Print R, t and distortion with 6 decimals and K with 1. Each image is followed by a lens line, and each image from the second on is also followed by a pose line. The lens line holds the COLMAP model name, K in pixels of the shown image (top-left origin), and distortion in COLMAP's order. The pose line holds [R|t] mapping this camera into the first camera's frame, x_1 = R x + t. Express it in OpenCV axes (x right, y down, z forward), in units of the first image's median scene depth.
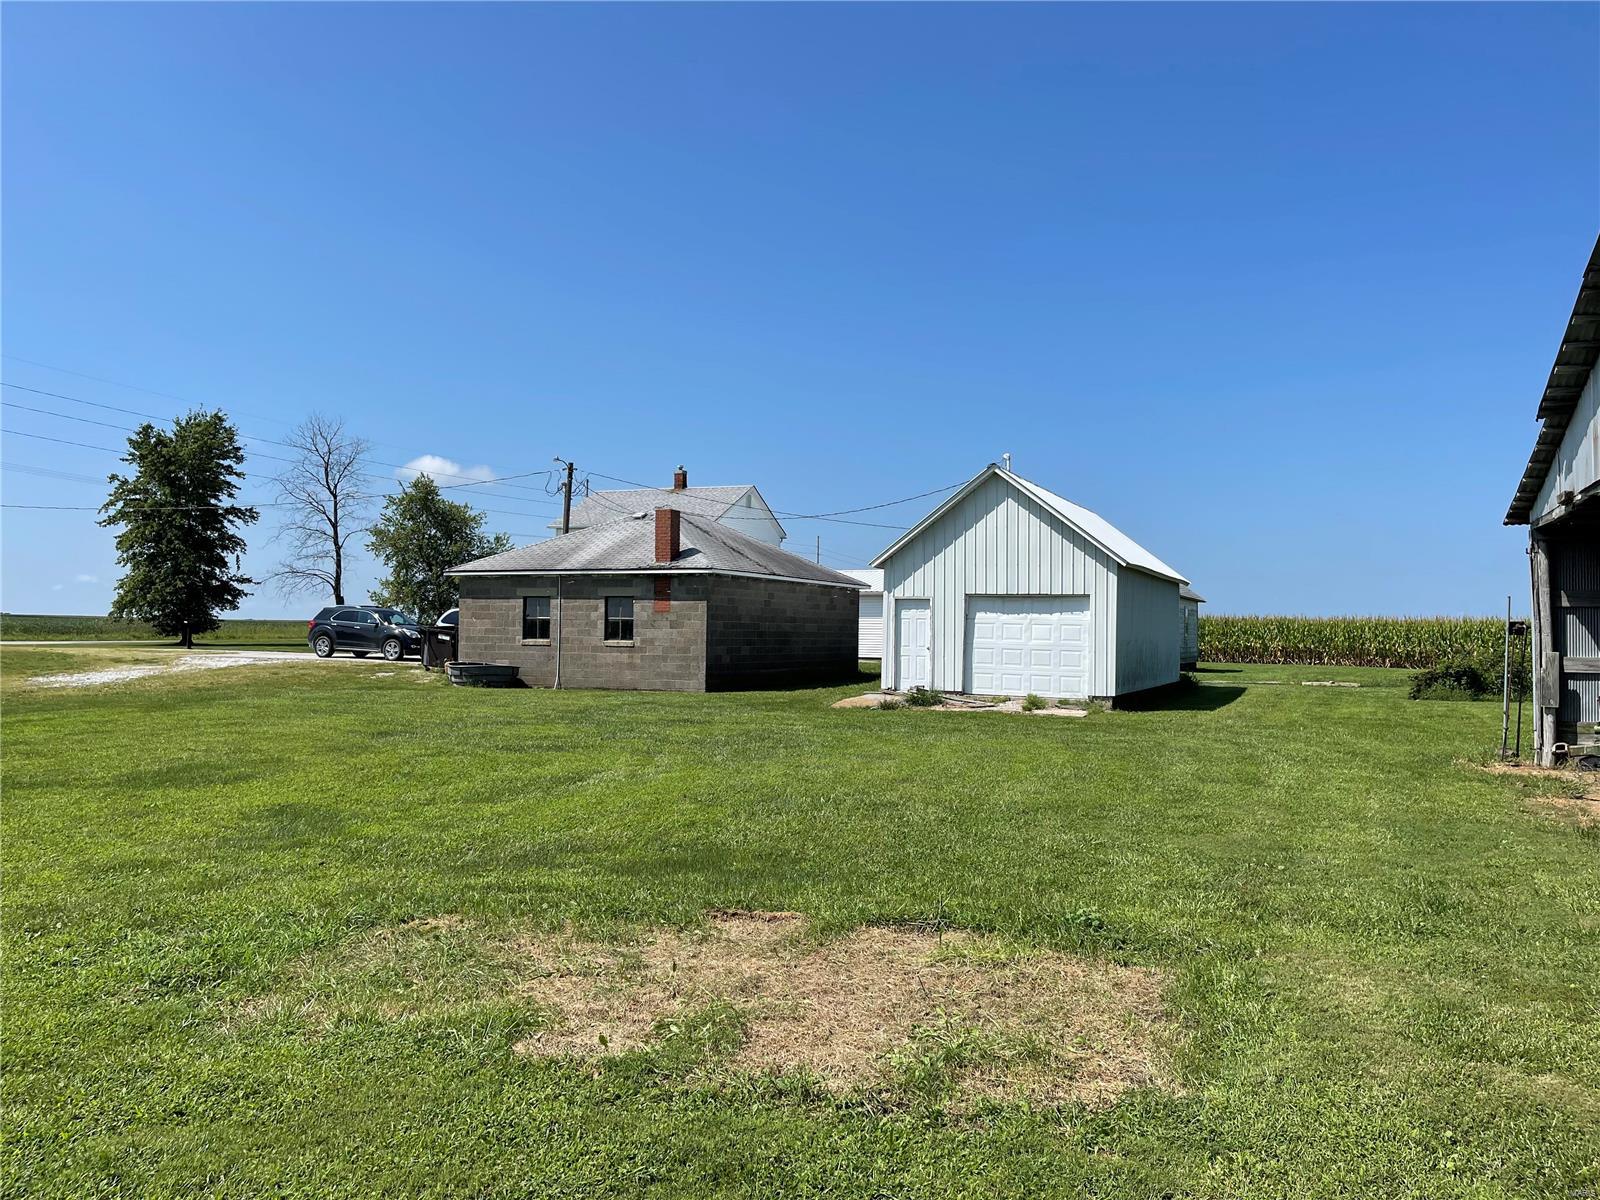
lens RADIAL K [[1205.8, 0, 805.9], [0, 1205.8, 596.1], [0, 0, 1]] dist [0.045355, -0.033511]
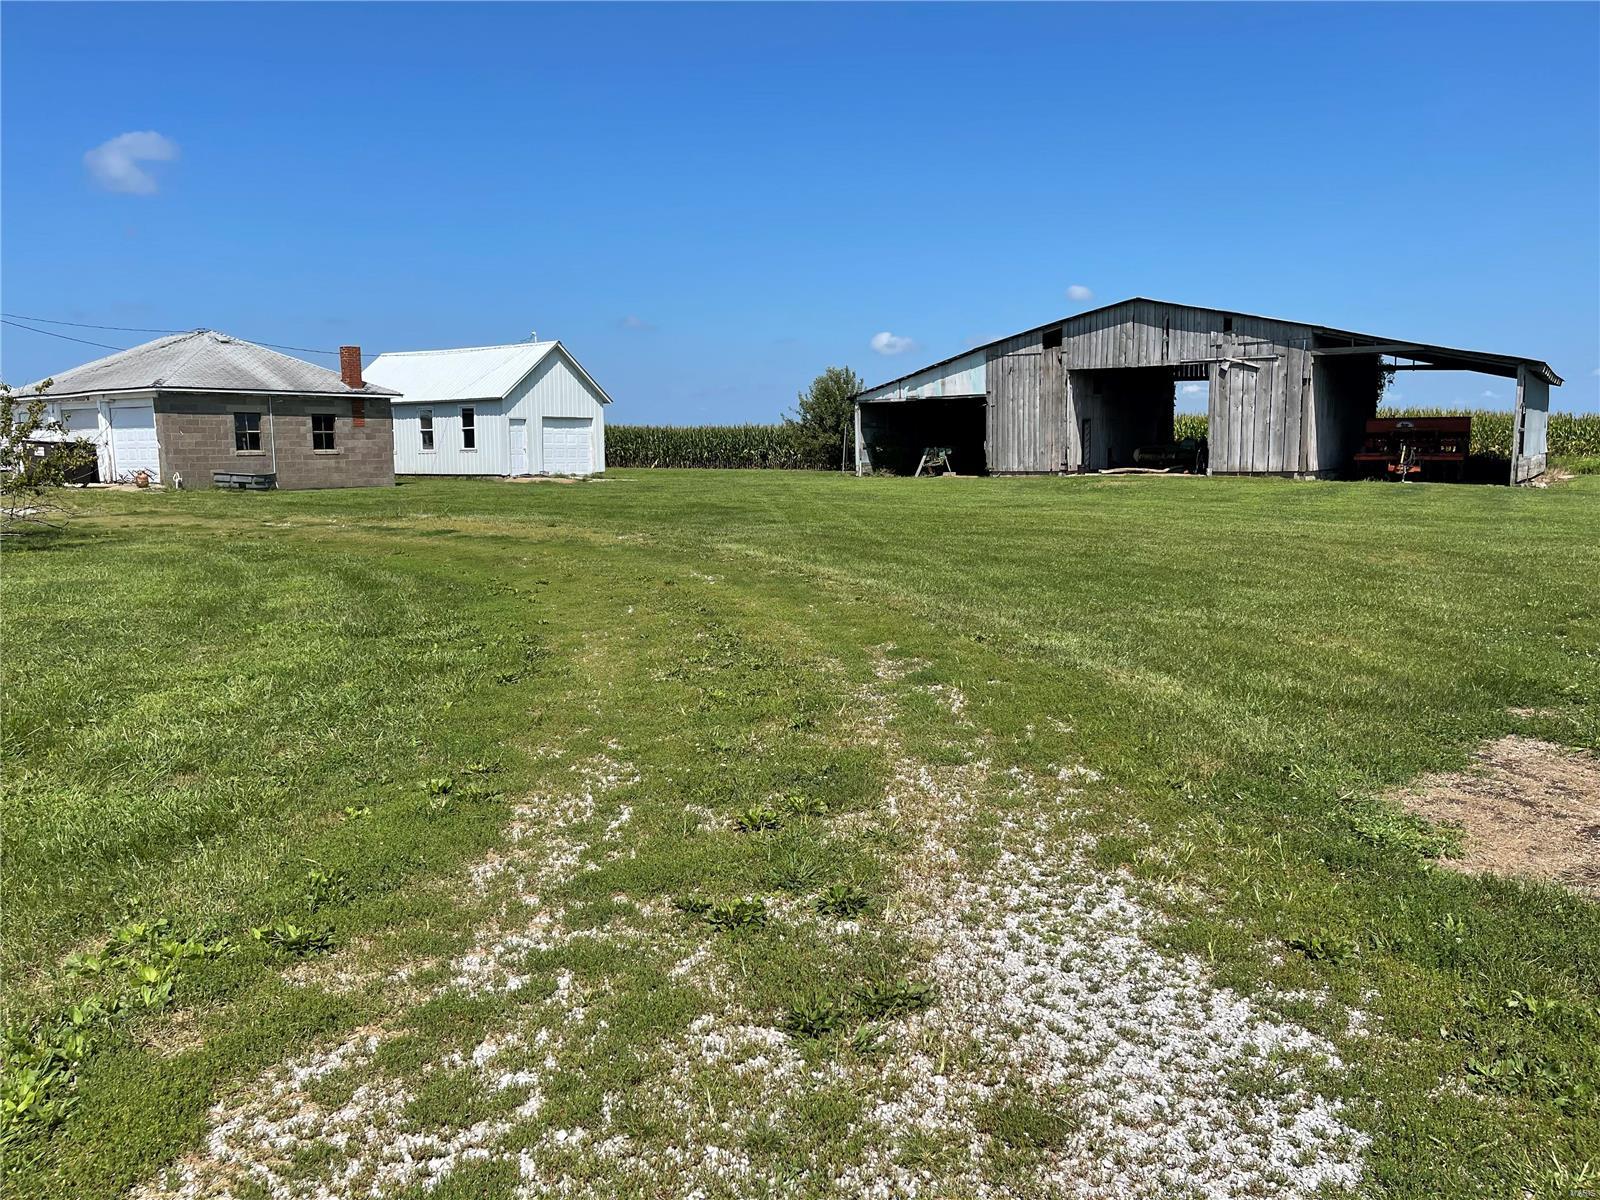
lens RADIAL K [[1205.8, 0, 783.4], [0, 1205.8, 605.4], [0, 0, 1]] dist [0.045355, -0.033511]
pose [[0.213340, -0.145707, 0.966052, -1.301392], [-0.017717, 0.988076, 0.152942, -0.004676], [-0.976817, -0.049744, 0.208214, 0.262685]]
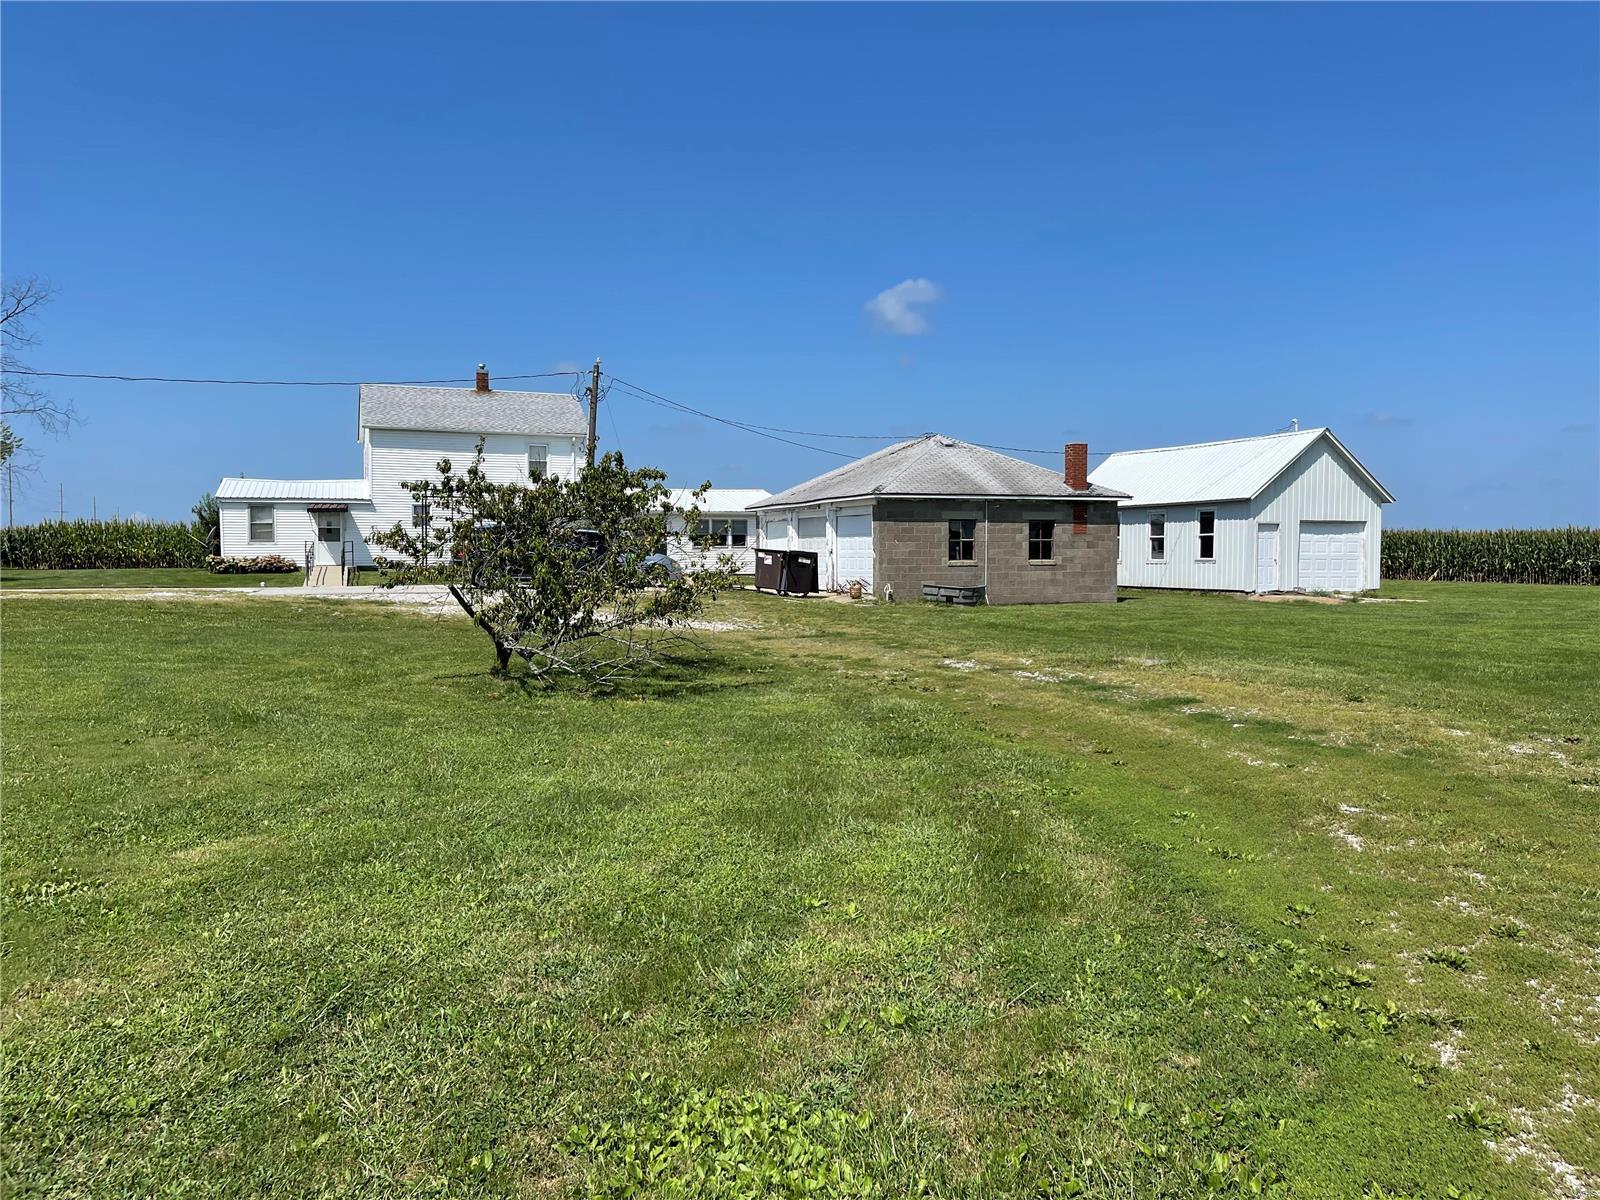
lens RADIAL K [[1205.8, 0, 805.9], [0, 1205.8, 589.3], [0, 0, 1]] dist [0.045355, -0.033511]
pose [[0.702971, -0.038168, 0.710194, -1.103789], [-0.010881, 0.997865, 0.064398, -0.005508], [-0.711135, -0.052997, 0.701055, 0.371951]]
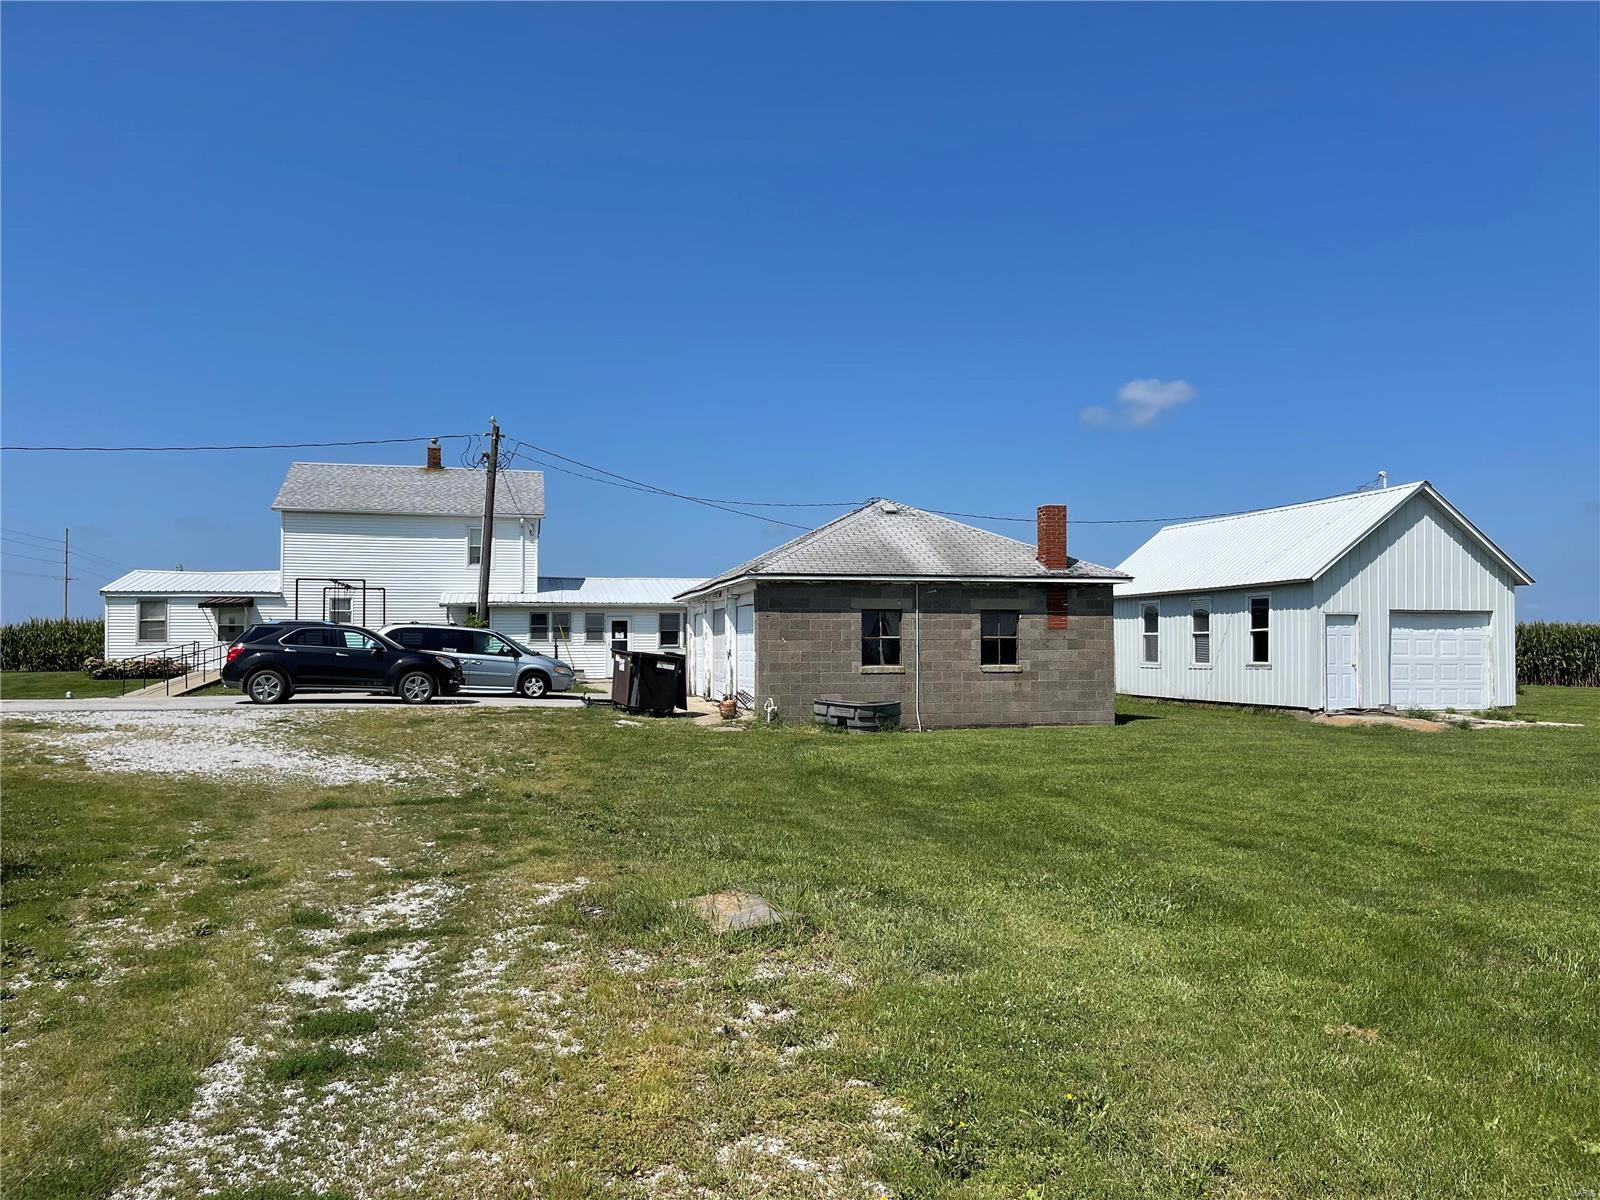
lens RADIAL K [[1205.8, 0, 805.4], [0, 1205.8, 607.6], [0, 0, 1]] dist [0.045355, -0.033511]
pose [[0.790475, 0.004225, 0.612480, -0.753501], [-0.005478, 0.999985, 0.000172, -0.000834], [-0.612470, -0.003492, 0.790486, 0.443387]]
